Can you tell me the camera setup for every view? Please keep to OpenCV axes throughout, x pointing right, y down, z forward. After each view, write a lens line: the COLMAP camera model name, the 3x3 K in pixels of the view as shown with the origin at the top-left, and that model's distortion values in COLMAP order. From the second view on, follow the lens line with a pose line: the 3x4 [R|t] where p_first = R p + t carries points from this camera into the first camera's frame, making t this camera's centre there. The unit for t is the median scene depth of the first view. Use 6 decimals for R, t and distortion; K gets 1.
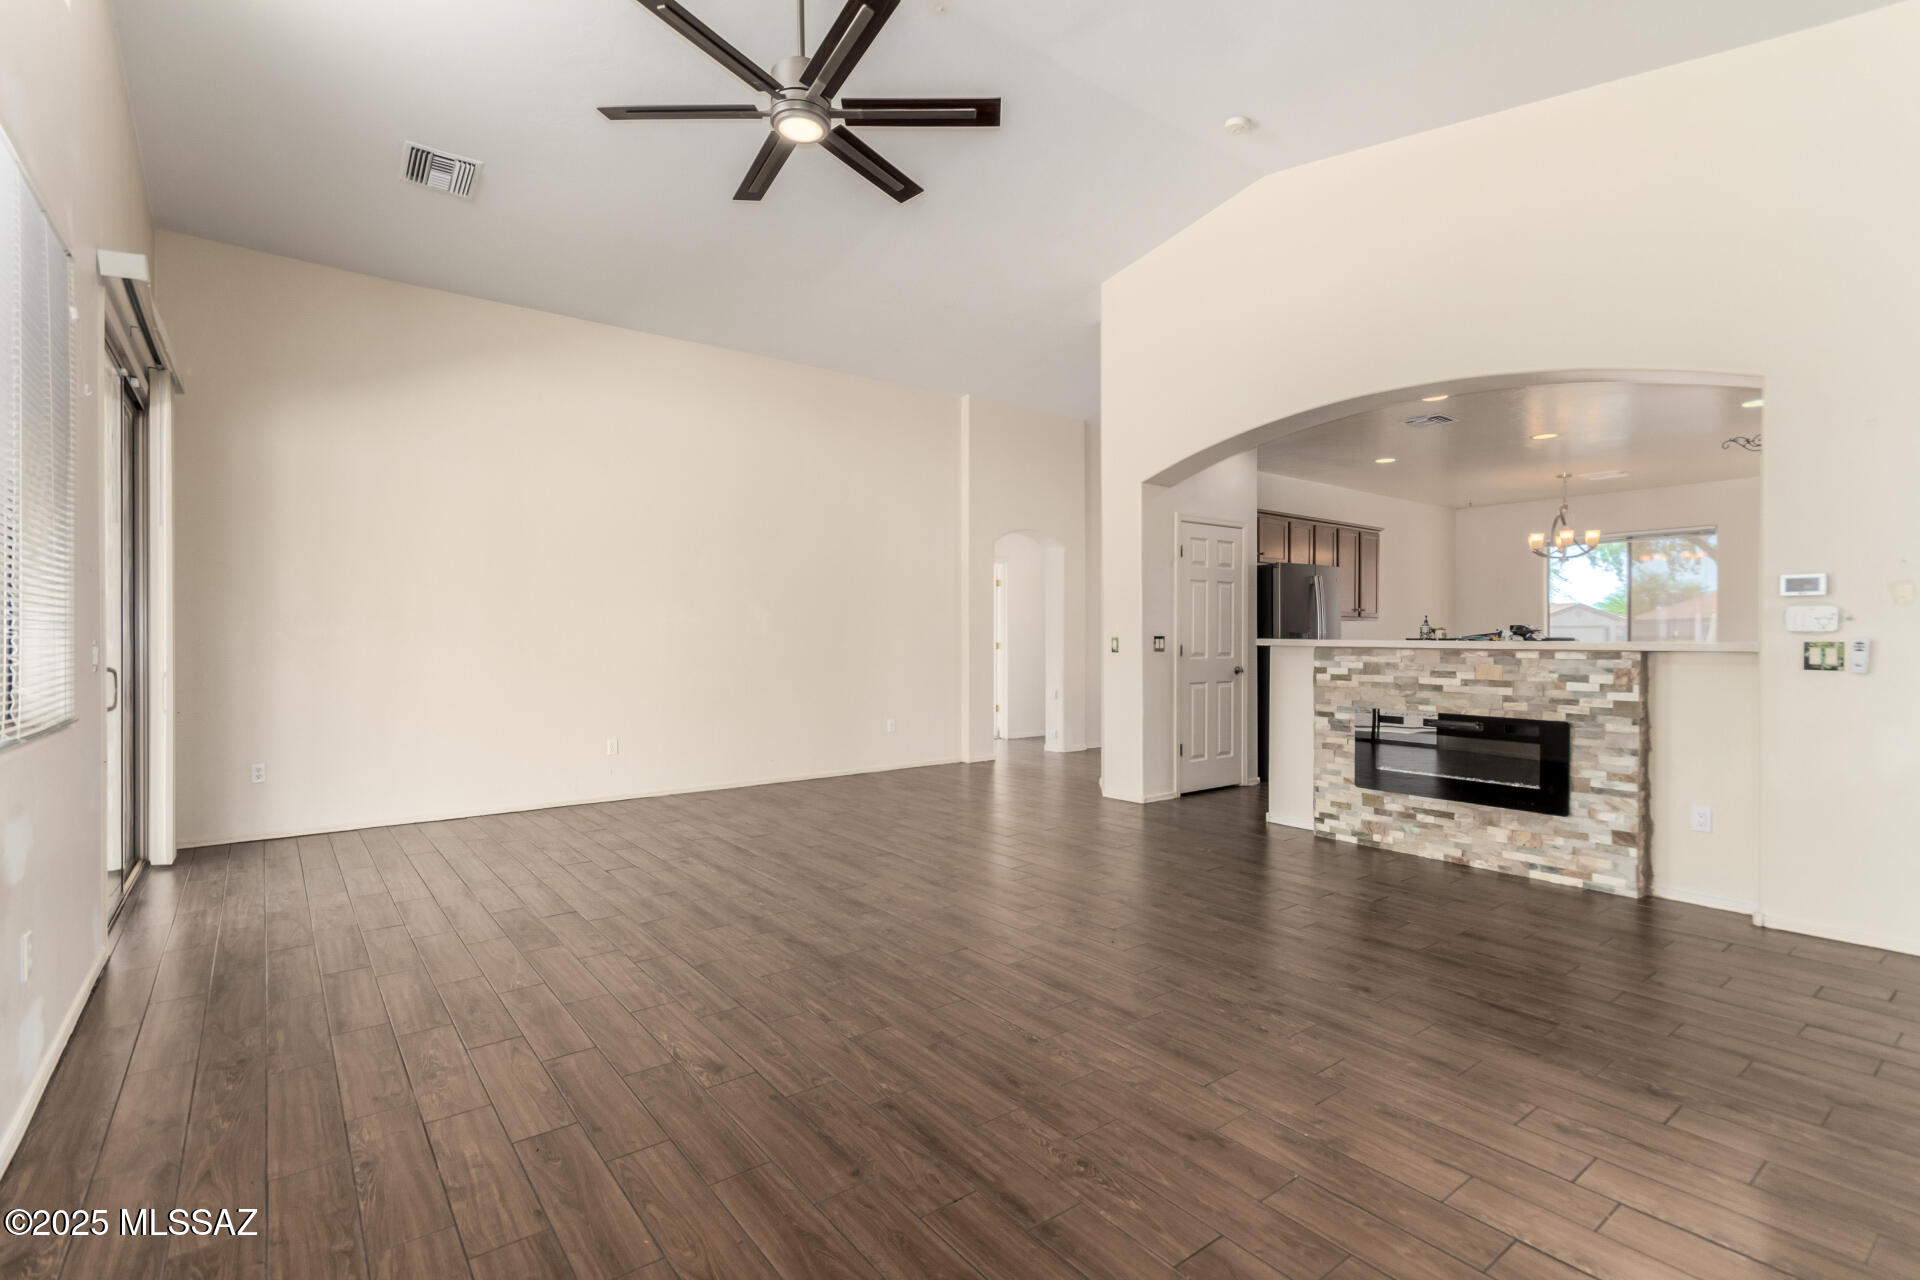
lens RADIAL K [[897.3, 0, 962.5], [0, 897.3, 638.0], [0, 0, 1]] dist [0.011089, 0.000074]
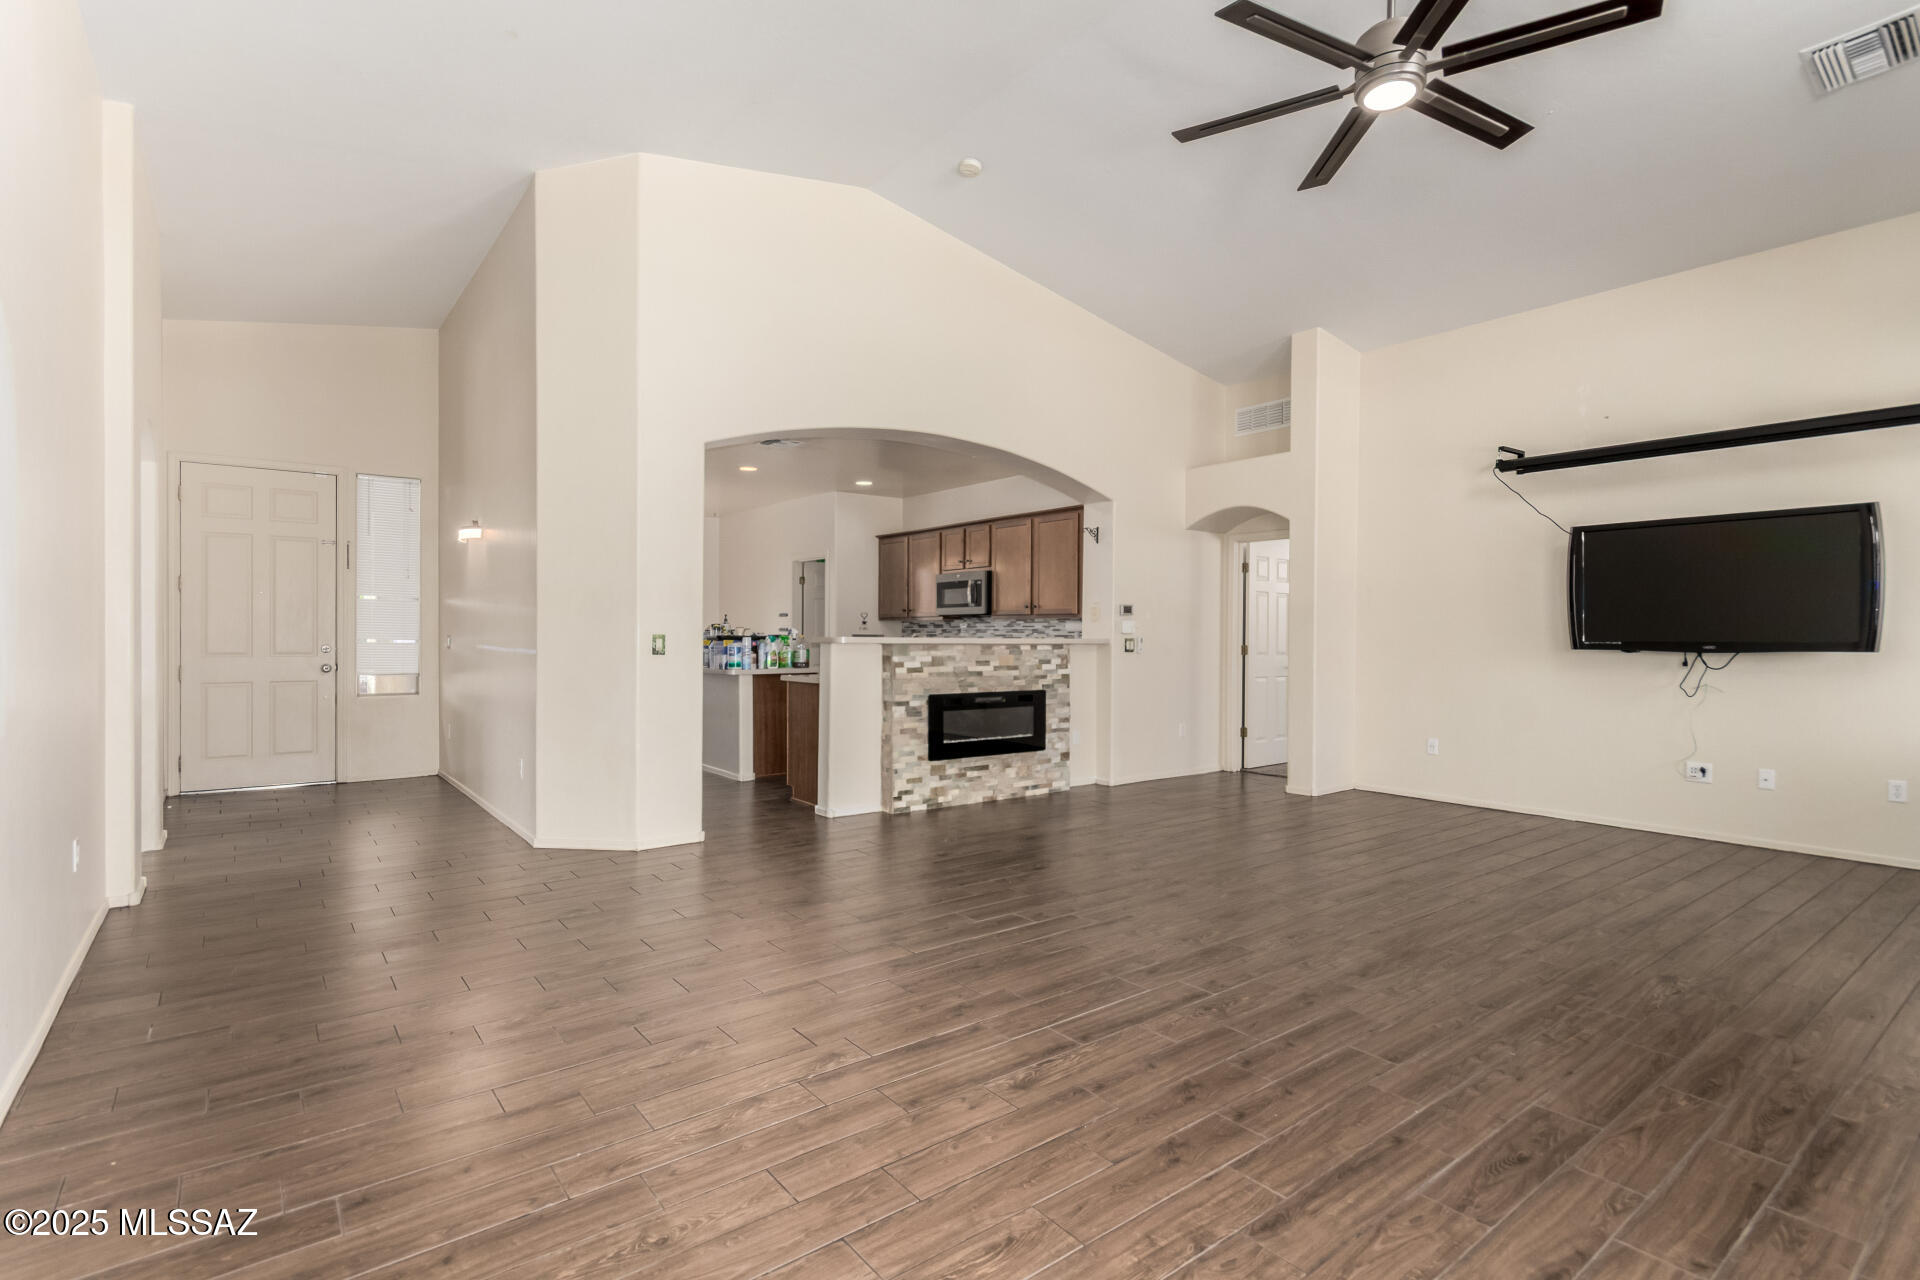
lens RADIAL K [[897.3, 0, 949.9], [0, 897.3, 640.2], [0, 0, 1]] dist [0.011089, 0.000074]
pose [[0.009096, -0.003300, 0.999953, -0.809229], [-0.003012, 0.999990, 0.003327, 0.001633], [-0.999954, -0.003042, 0.009086, 1.043017]]
